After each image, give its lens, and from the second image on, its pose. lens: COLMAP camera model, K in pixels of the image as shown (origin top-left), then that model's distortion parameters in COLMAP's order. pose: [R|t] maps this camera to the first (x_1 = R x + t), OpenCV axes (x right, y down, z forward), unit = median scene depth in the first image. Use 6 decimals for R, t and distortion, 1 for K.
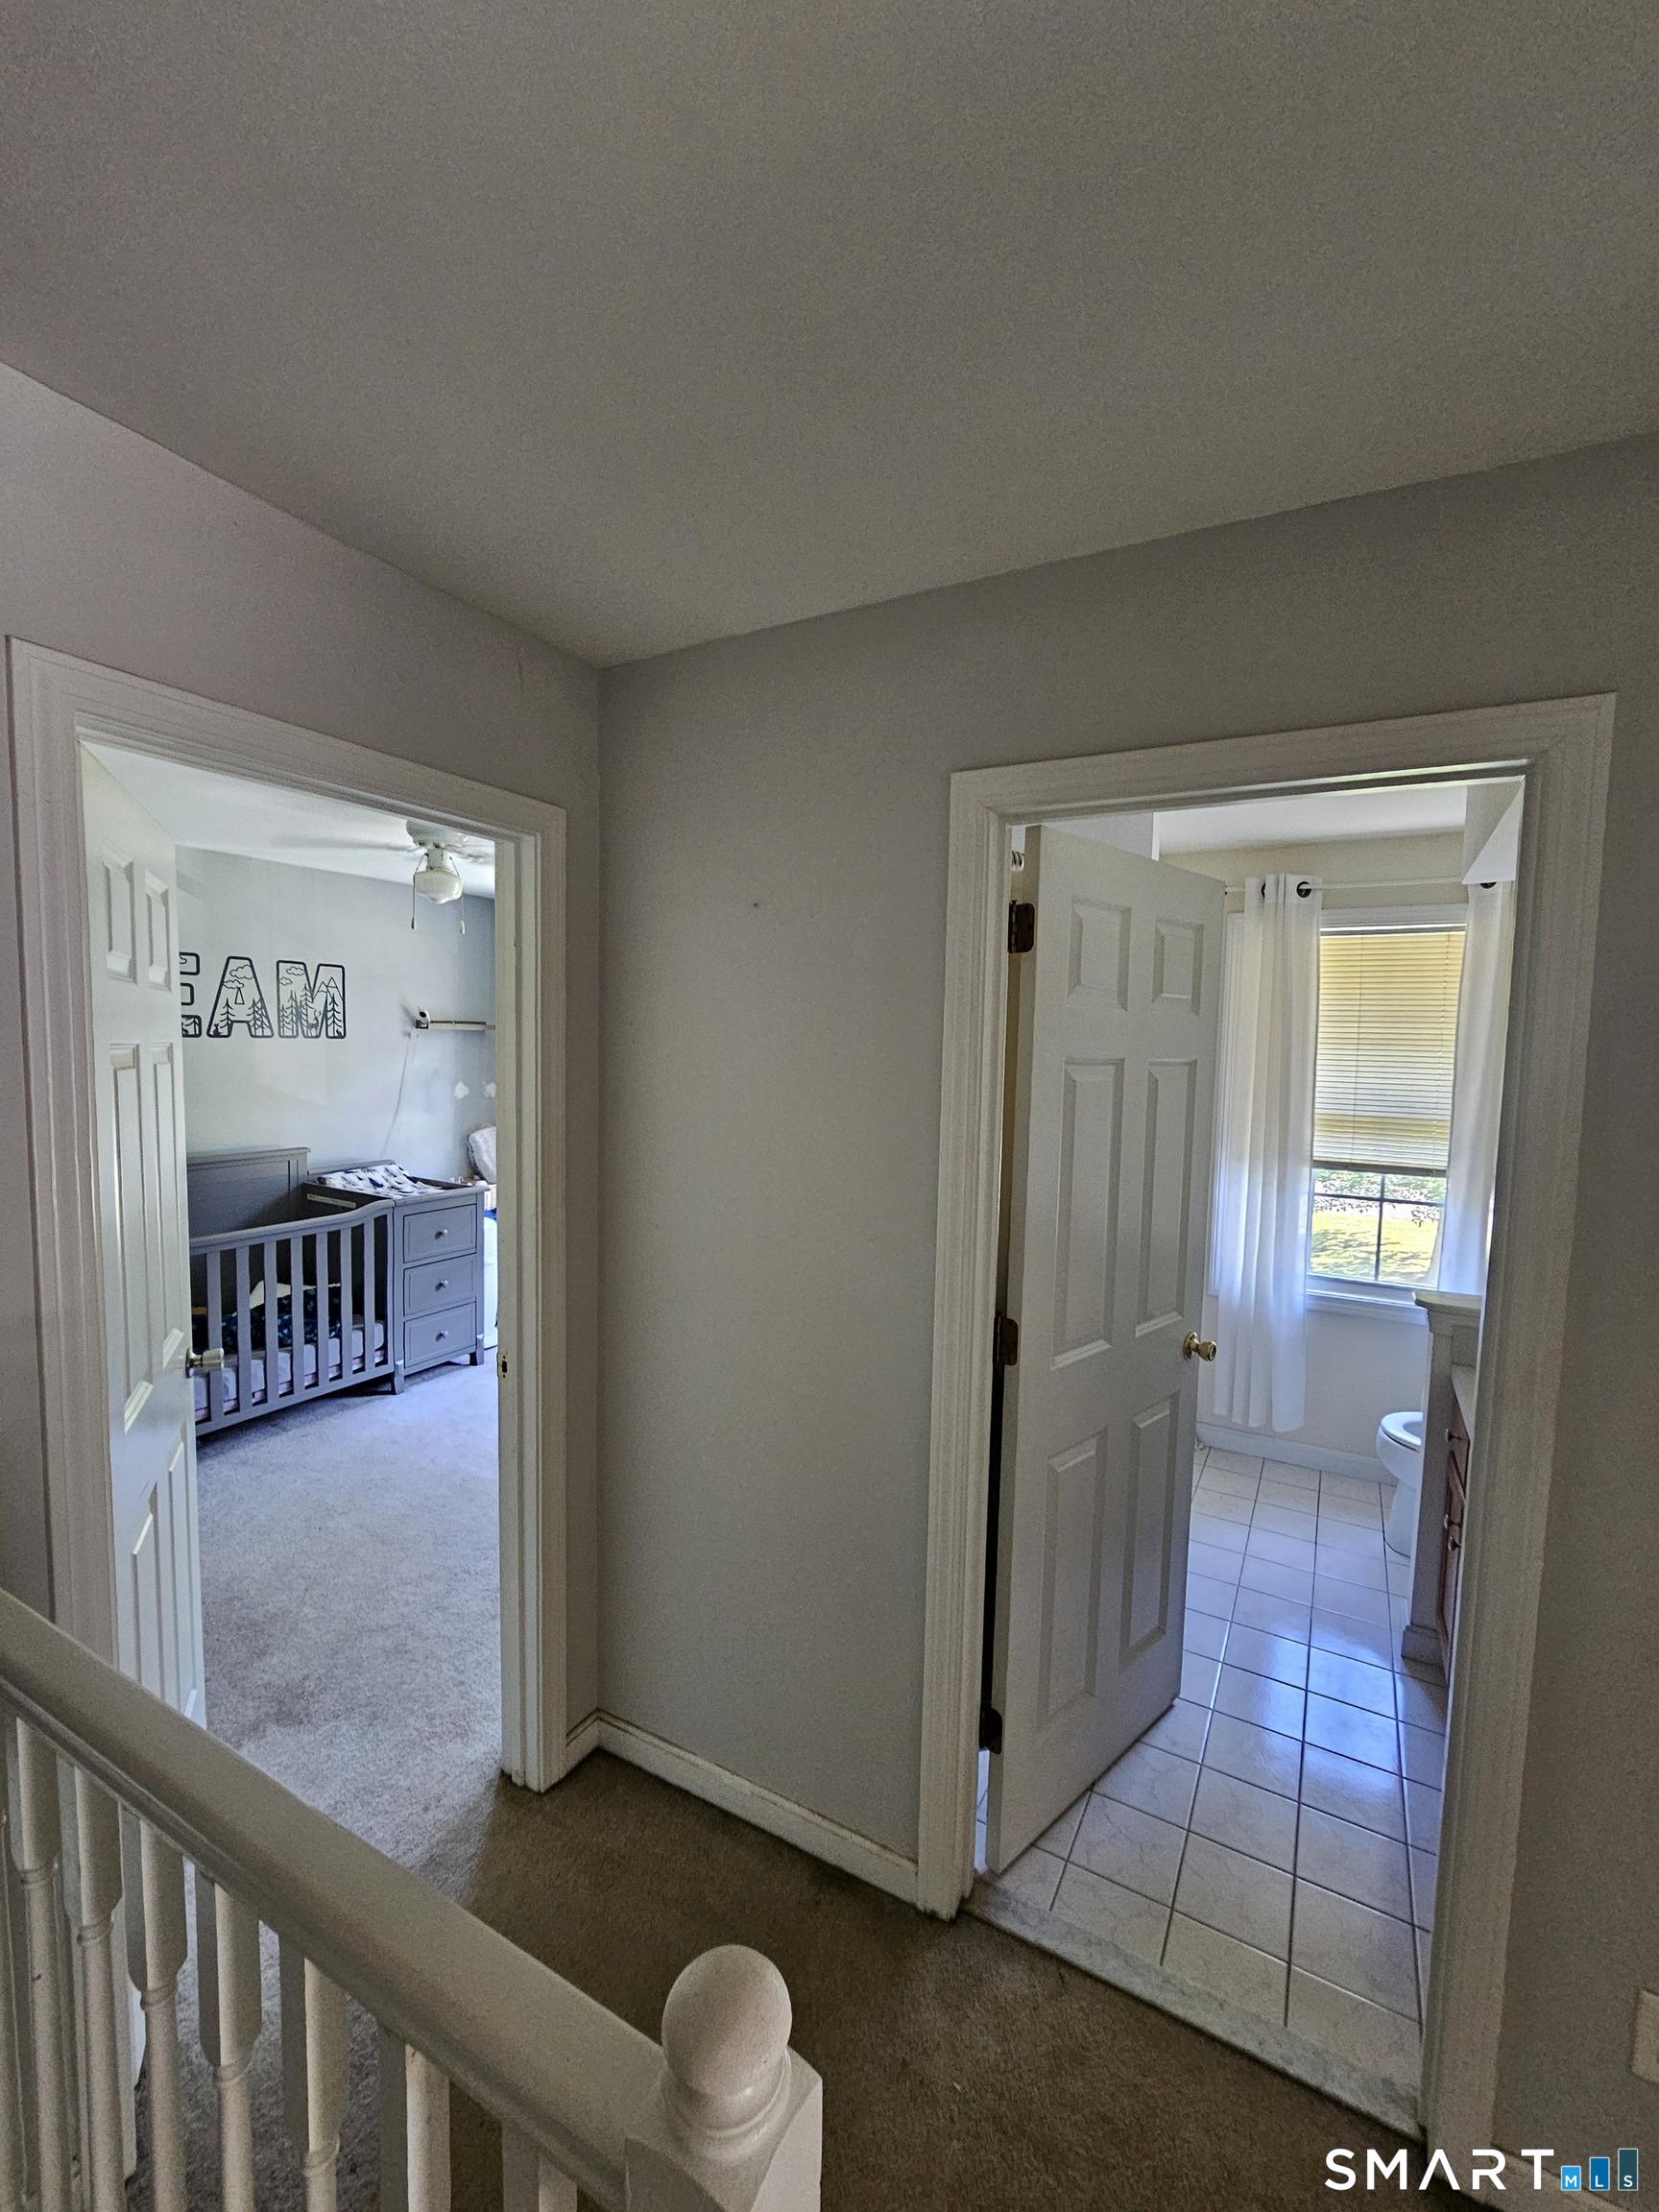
lens RADIAL K [[908.3, 0, 834.9], [0, 908.3, 1110.4], [0, 0, 1]] dist [-0.004991, 0.000345]
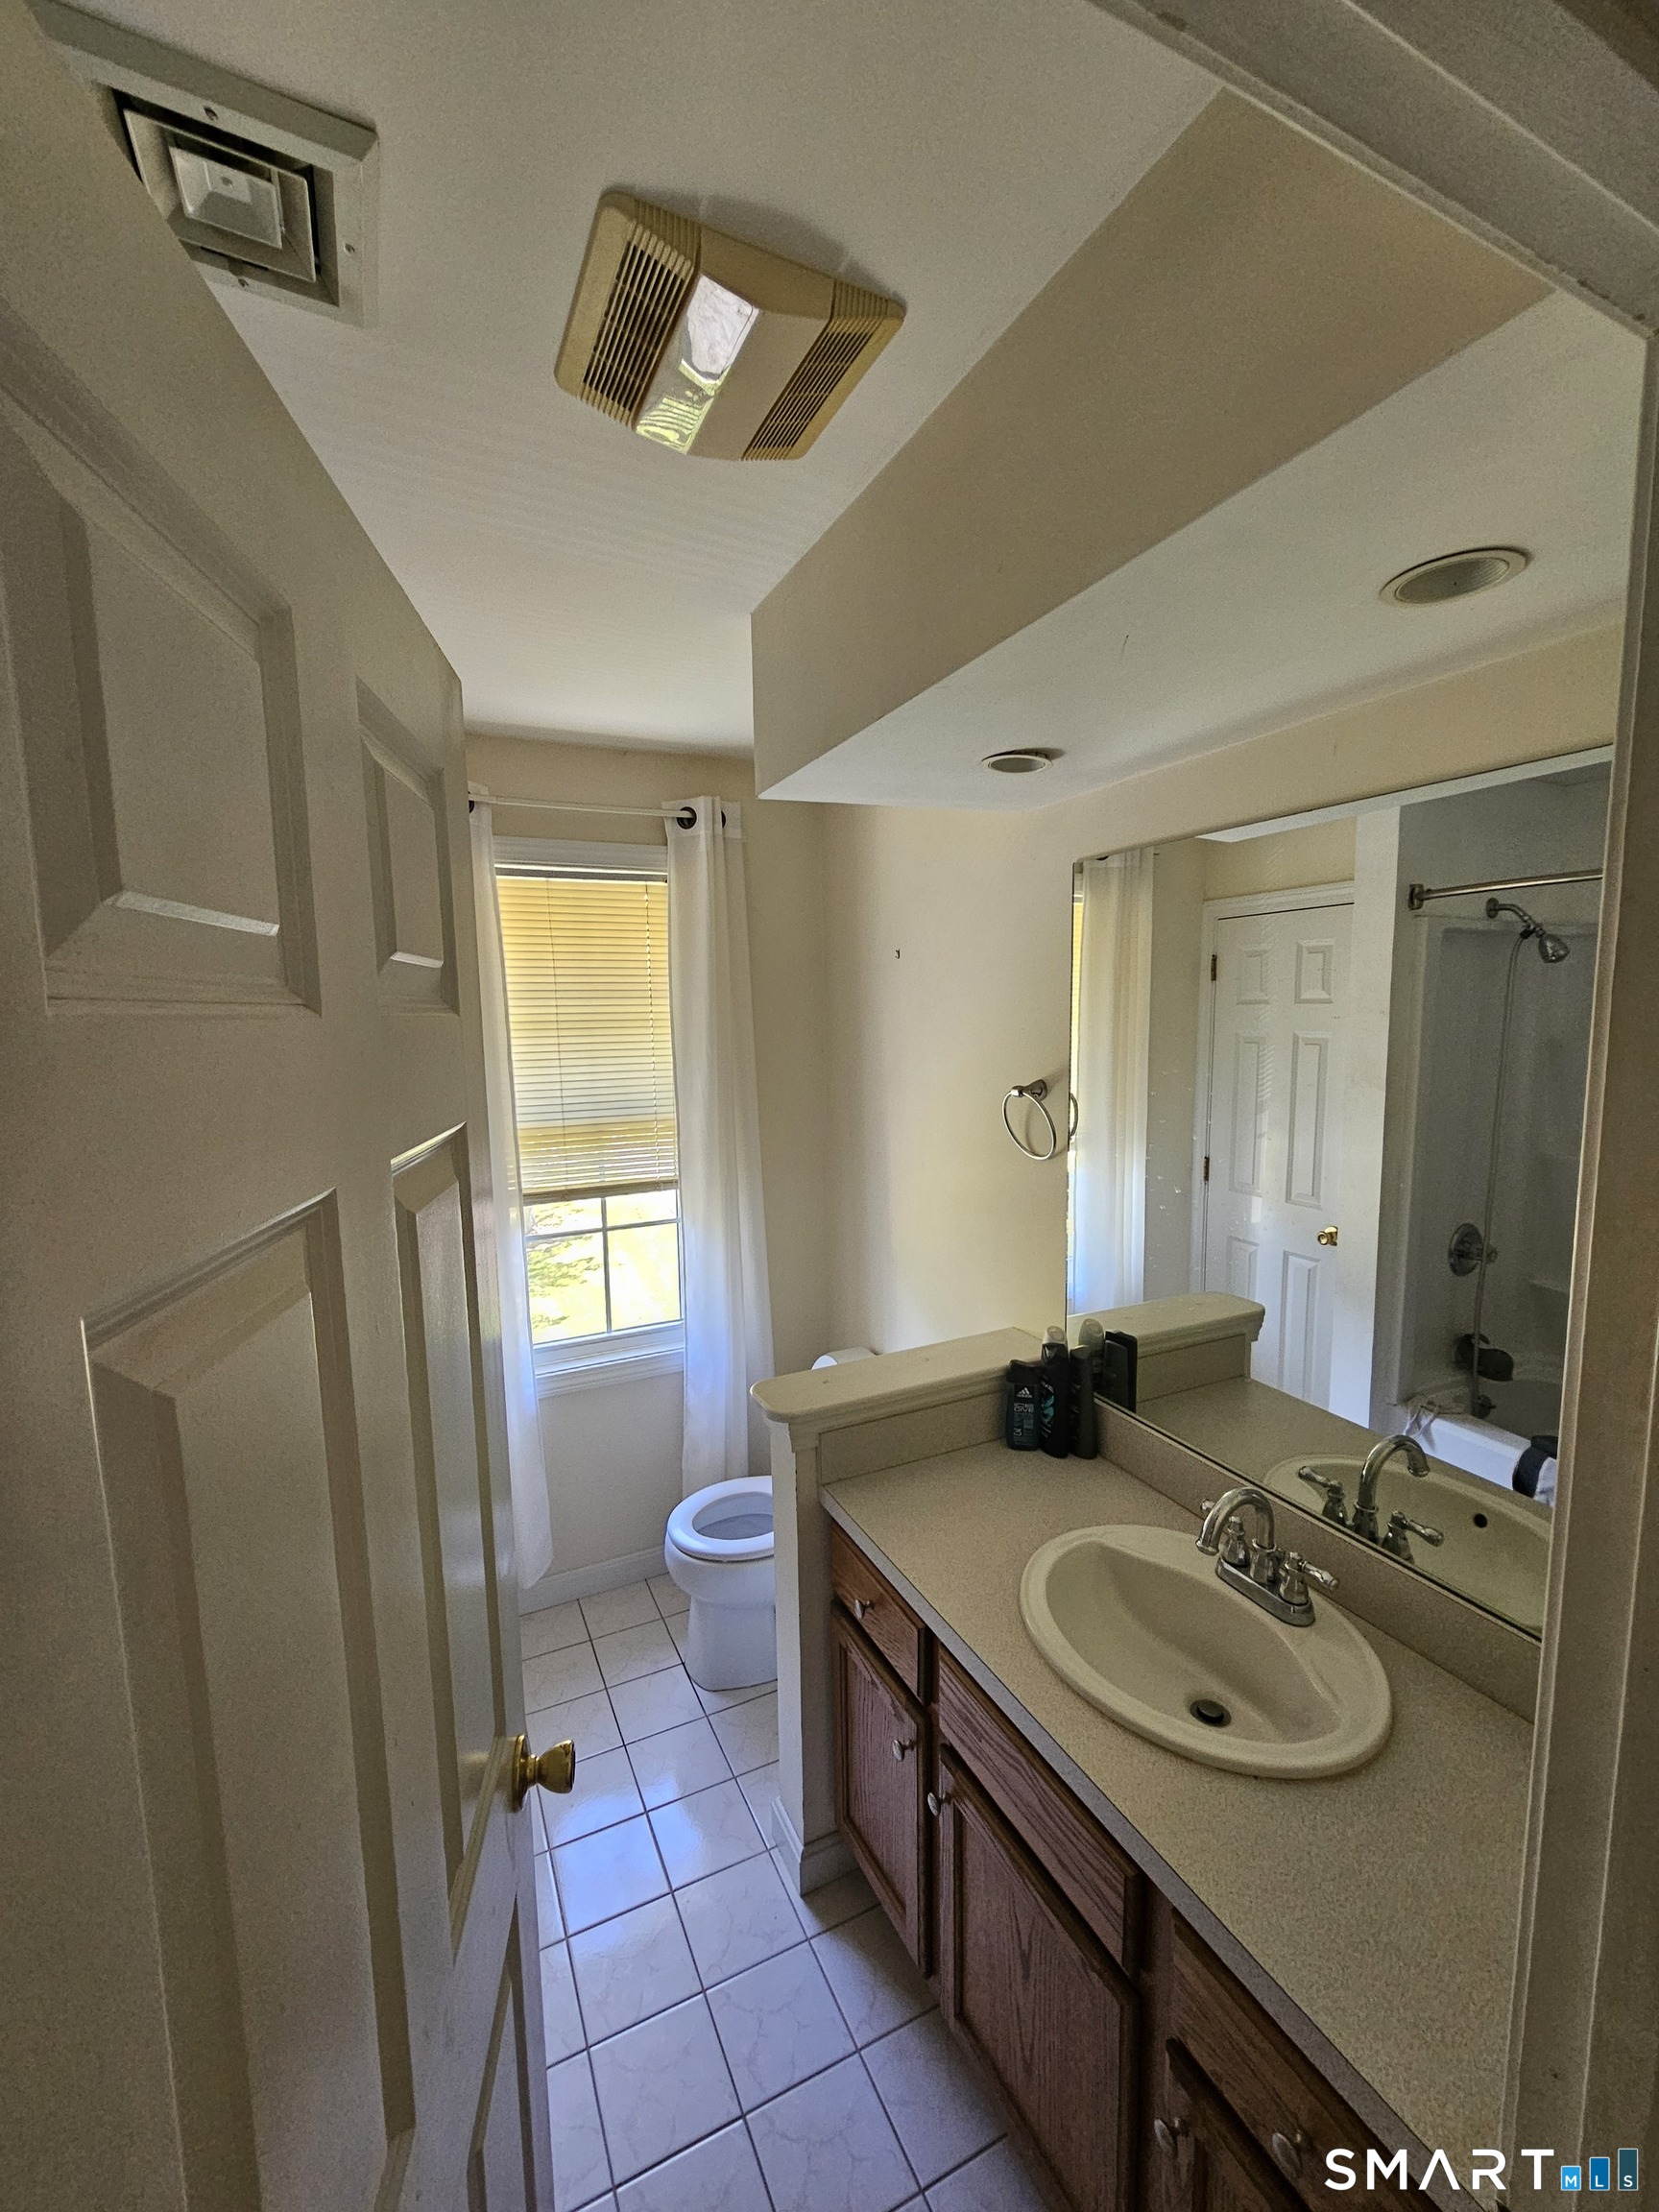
lens RADIAL K [[882.3, 0, 829.5], [0, 882.3, 1106.0], [0, 0, 1]] dist [0.000280, 0.000130]
pose [[0.564642, -0.126106, 0.815645, 0.118178], [0.101378, 0.991372, 0.083094, -0.051361], [-0.819086, 0.035770, 0.572554, 0.432590]]
